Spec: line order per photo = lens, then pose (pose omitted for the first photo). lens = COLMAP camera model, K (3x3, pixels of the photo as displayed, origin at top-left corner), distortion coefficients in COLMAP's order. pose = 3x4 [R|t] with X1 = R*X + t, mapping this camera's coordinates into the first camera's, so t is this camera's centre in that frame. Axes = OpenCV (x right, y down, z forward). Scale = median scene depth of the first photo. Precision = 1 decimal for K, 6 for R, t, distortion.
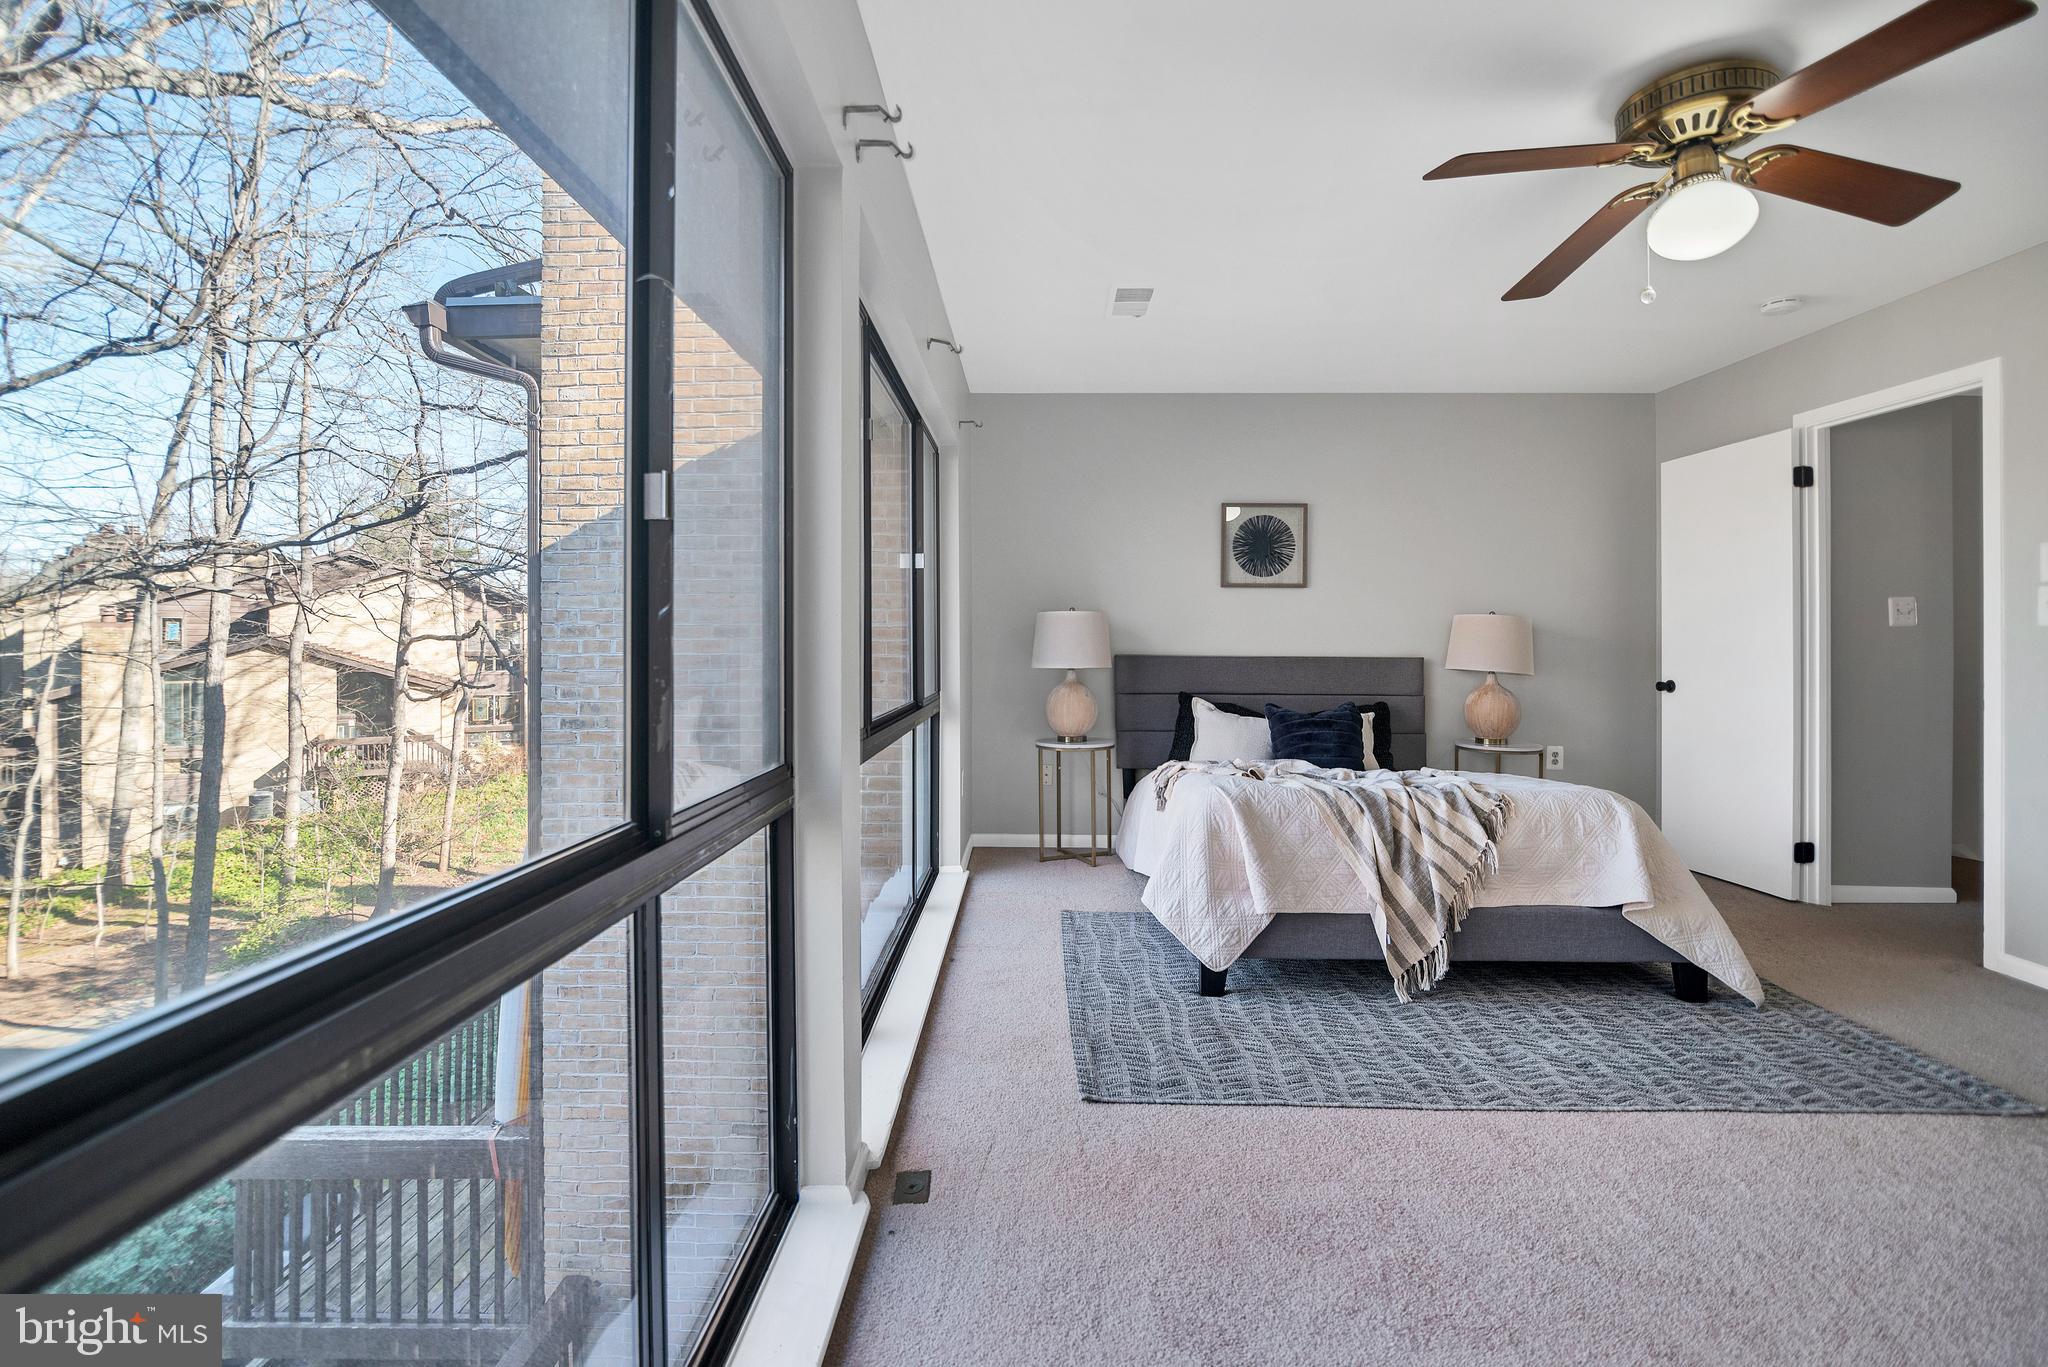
lens RADIAL K [[942.8, 0, 1019.4], [0, 942.8, 622.3], [0, 0, 1]] dist [-0.010030, -0.000028]
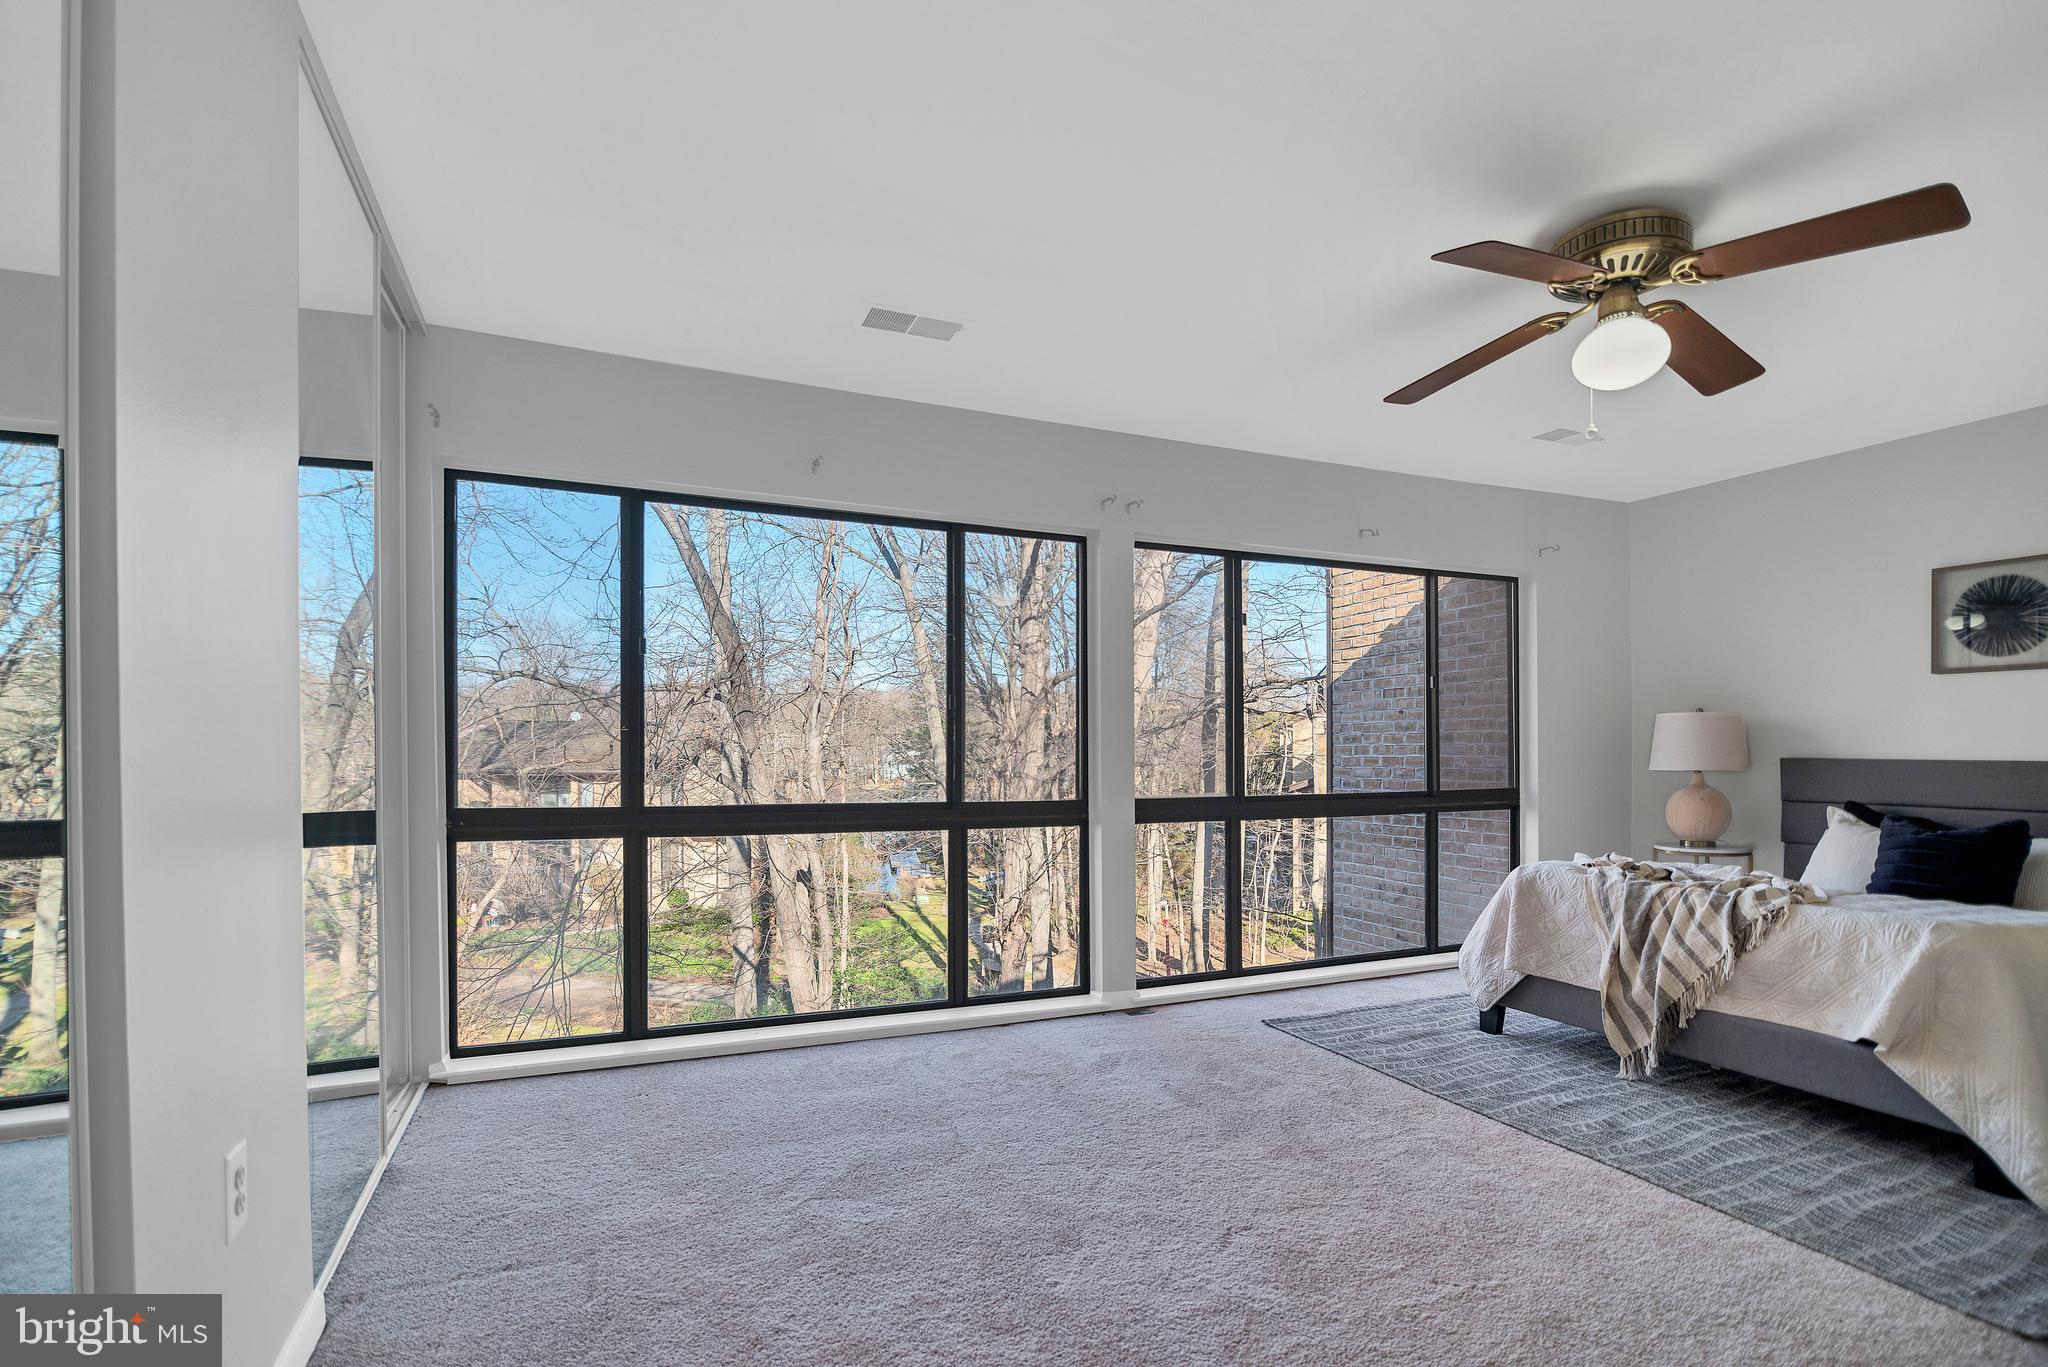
lens RADIAL K [[929.2, 0, 1023.3], [0, 929.2, 695.0], [0, 0, 1]] dist [-0.013681, -0.000521]
pose [[0.444606, -0.055610, -0.893999, 1.039763], [0.024566, 0.998453, -0.049890, 0.002065], [0.895389, 0.000219, 0.445284, -0.079904]]
